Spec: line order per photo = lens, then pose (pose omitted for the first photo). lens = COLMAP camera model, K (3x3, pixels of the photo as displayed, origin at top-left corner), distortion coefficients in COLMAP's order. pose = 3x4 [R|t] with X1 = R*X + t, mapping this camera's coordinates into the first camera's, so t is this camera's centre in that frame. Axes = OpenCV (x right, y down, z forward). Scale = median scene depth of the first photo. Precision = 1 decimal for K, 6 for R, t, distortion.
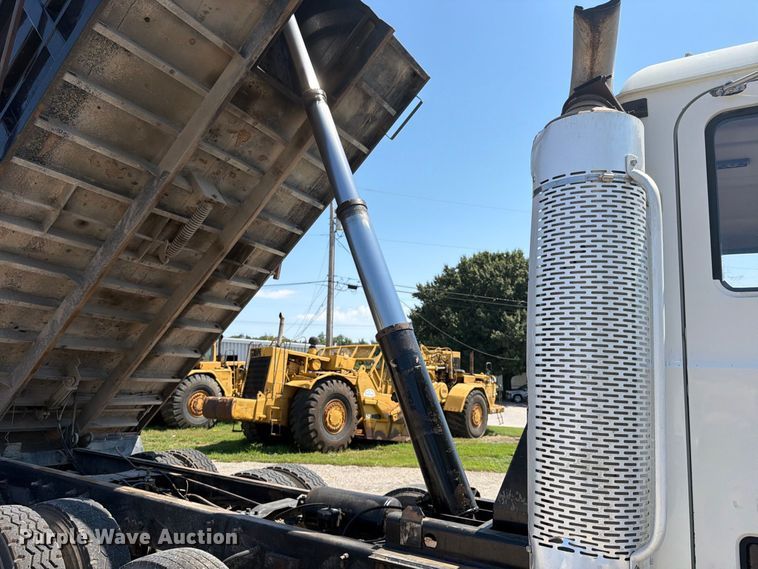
lens RADIAL K [[529.2, 0, 379.0], [0, 529.2, 284.5], [0, 0, 1]] dist [0.080892, -0.154443]
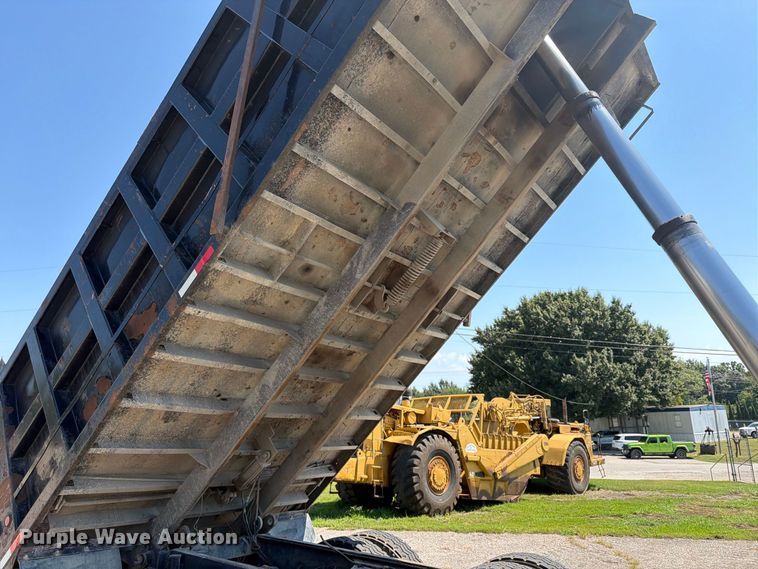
lens RADIAL K [[529.2, 0, 379.0], [0, 529.2, 284.5], [0, 0, 1]] dist [0.080892, -0.154443]
pose [[0.995757, -0.048913, -0.077950, -0.099528], [0.041856, 0.995087, -0.089723, -0.002385], [0.081956, 0.086079, 0.992912, 0.044510]]
